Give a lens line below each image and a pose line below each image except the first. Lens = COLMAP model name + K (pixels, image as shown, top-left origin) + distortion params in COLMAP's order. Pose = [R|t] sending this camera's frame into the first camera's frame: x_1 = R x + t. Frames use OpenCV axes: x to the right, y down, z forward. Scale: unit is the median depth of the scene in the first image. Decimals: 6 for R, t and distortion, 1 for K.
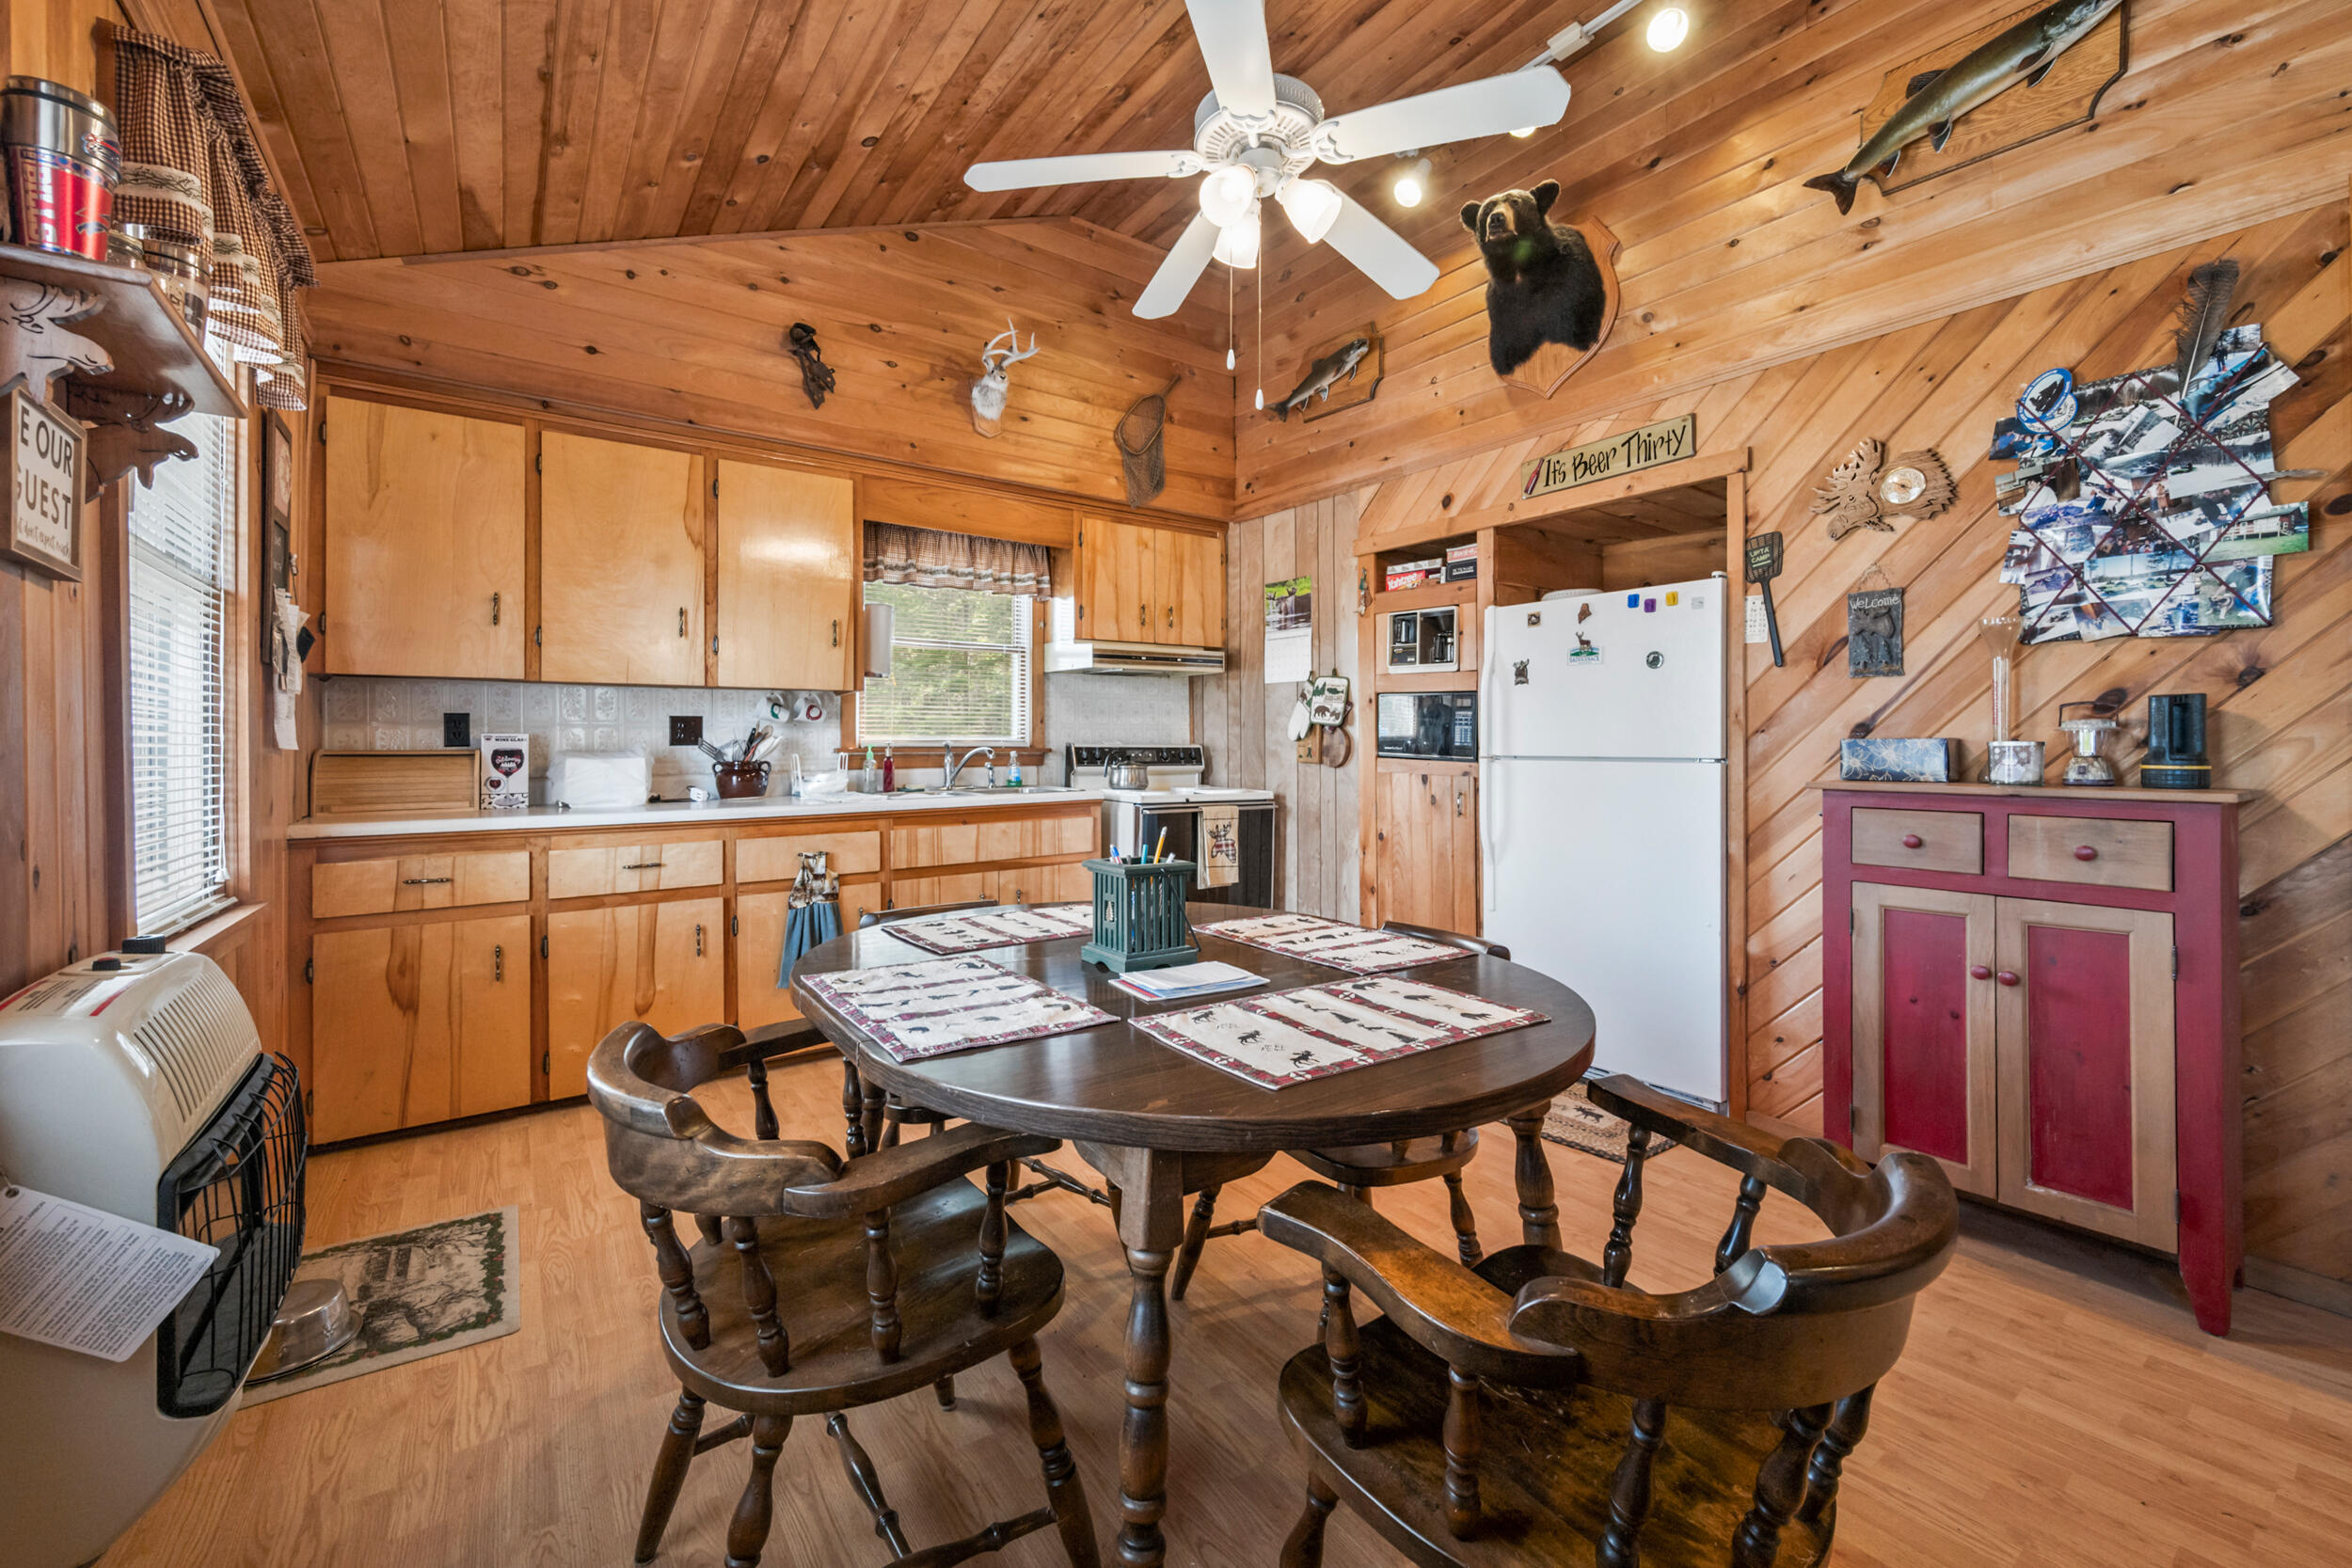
lens RADIAL K [[941.5, 0, 1166.6], [0, 941.5, 746.6], [0, 0, 1]] dist [0.001384, -0.000037]
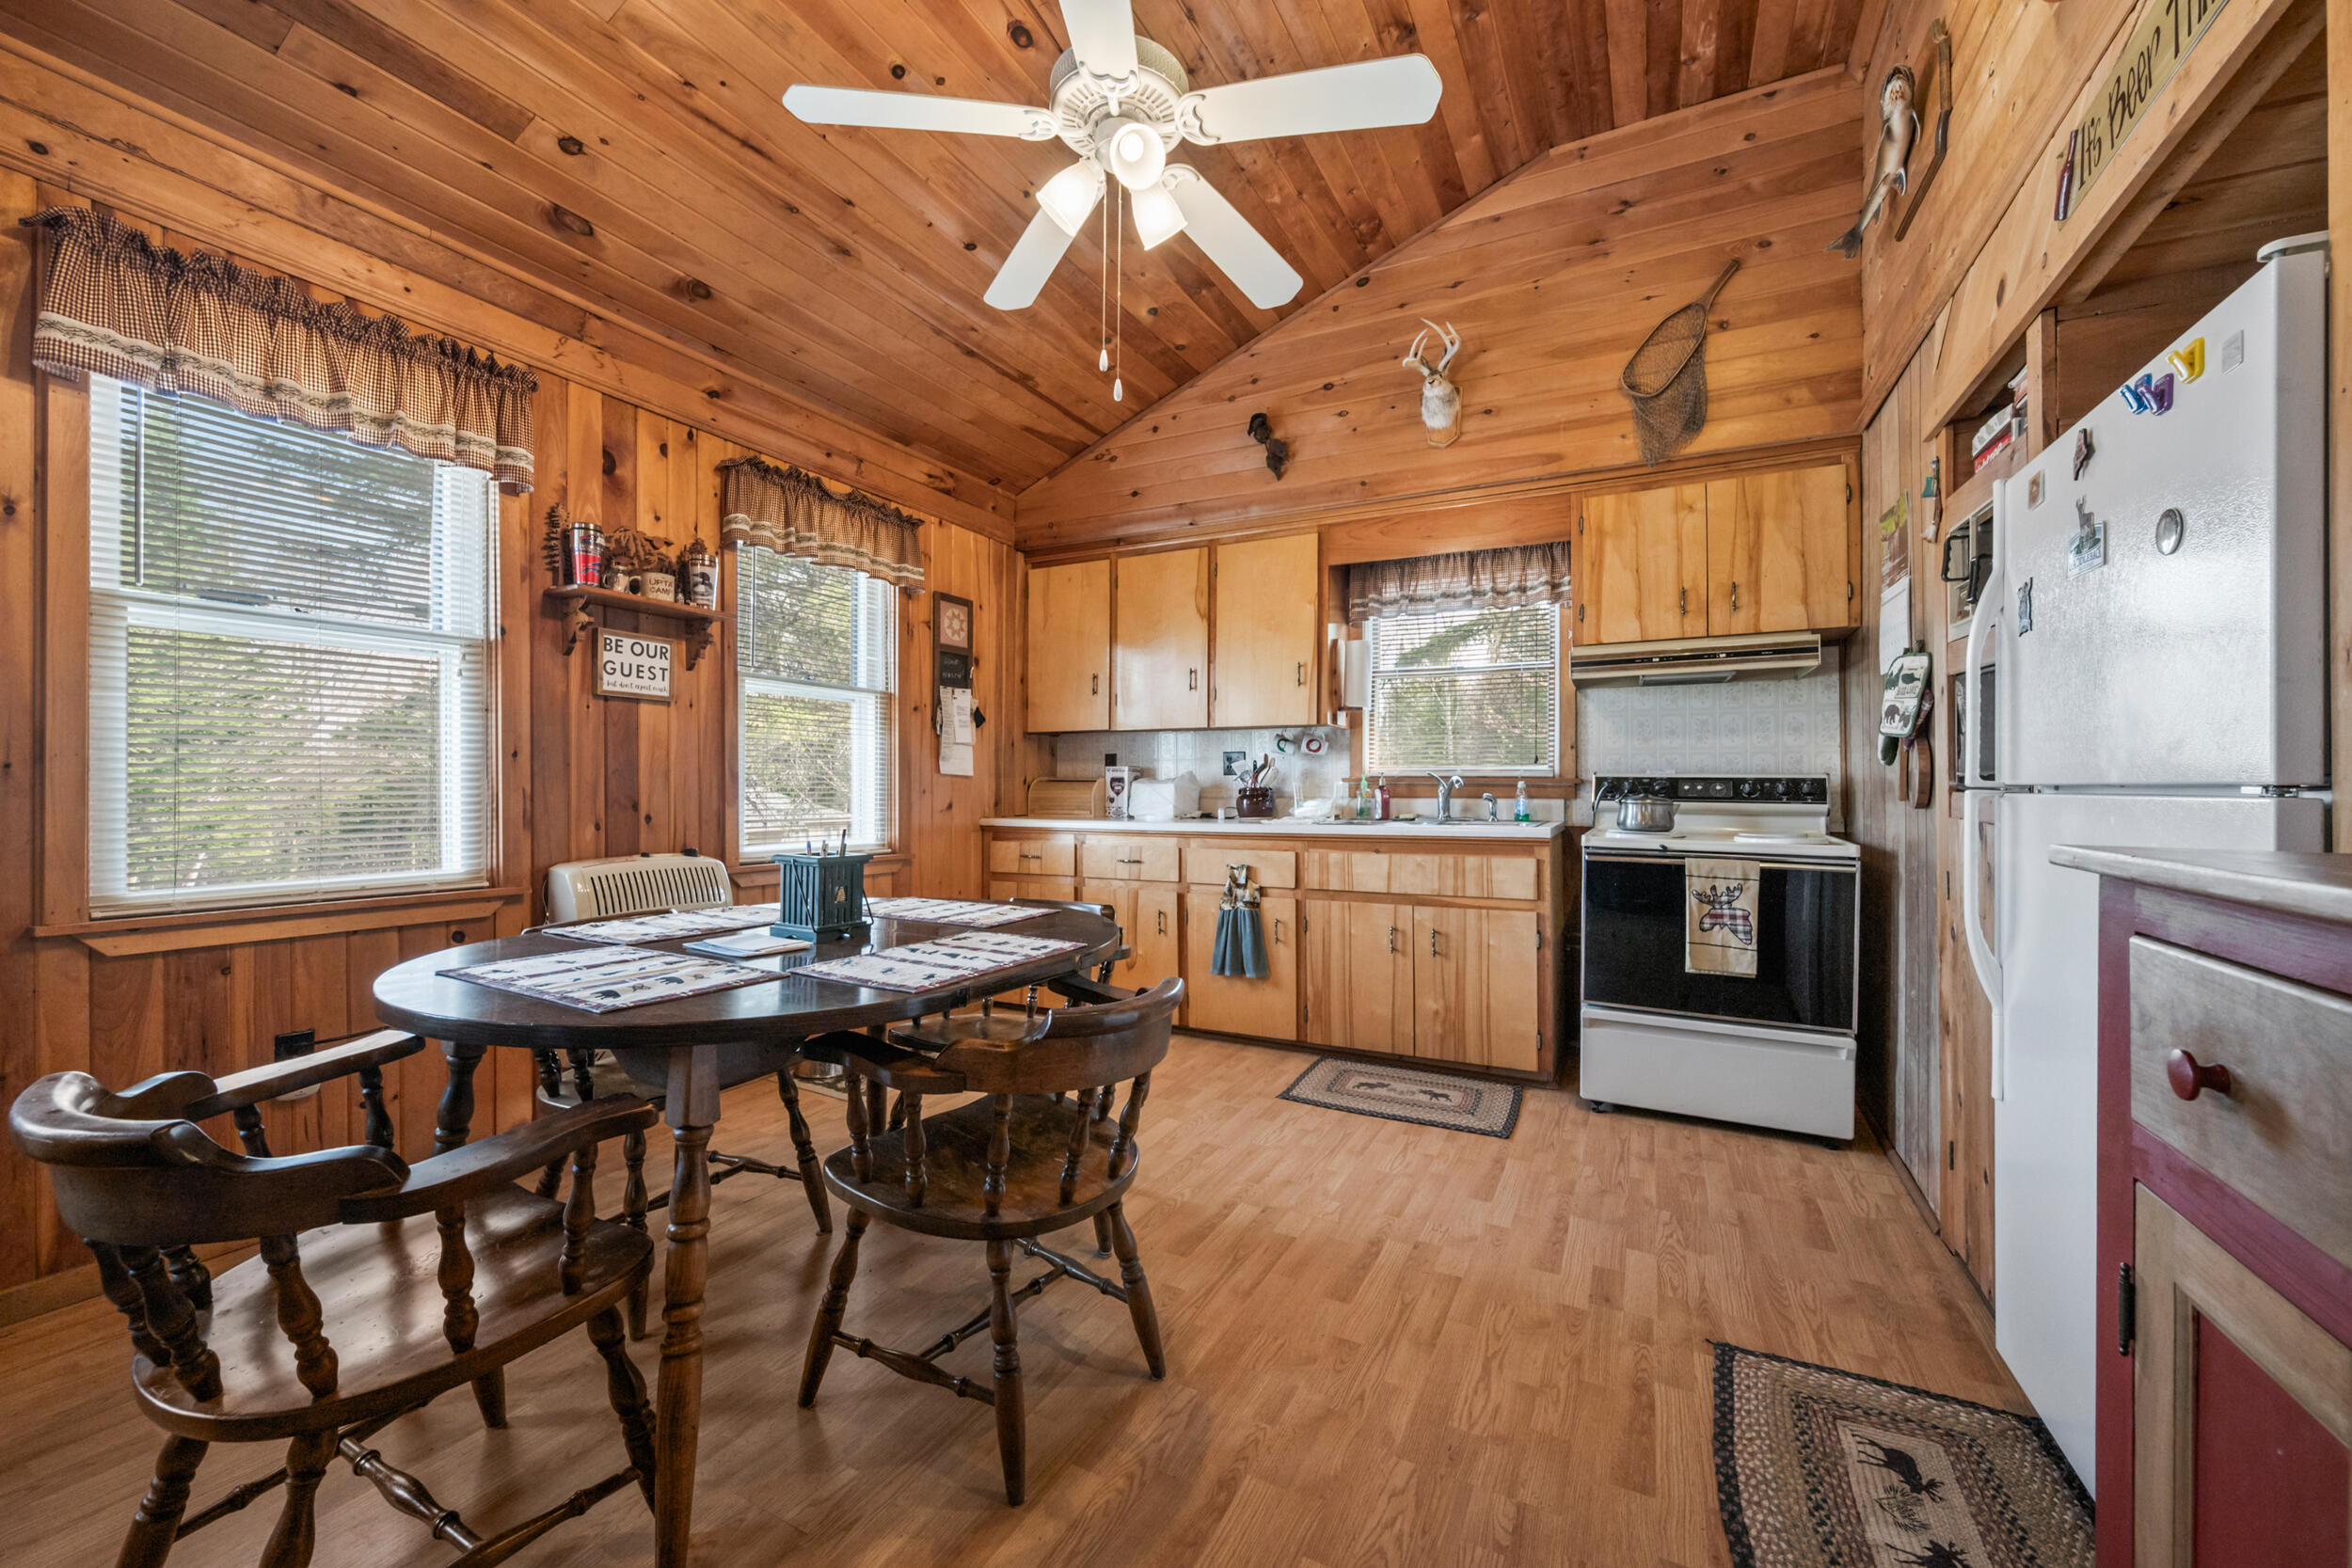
lens RADIAL K [[901.9, 0, 1176.0], [0, 901.9, 784.0], [0, 0, 1]] dist [-0.000523, -0.000072]
pose [[0.455596, 0.003335, -0.890180, 0.511757], [-0.006873, 0.999976, 0.000229, 0.010755], [0.890160, 0.006014, 0.455609, 0.364466]]
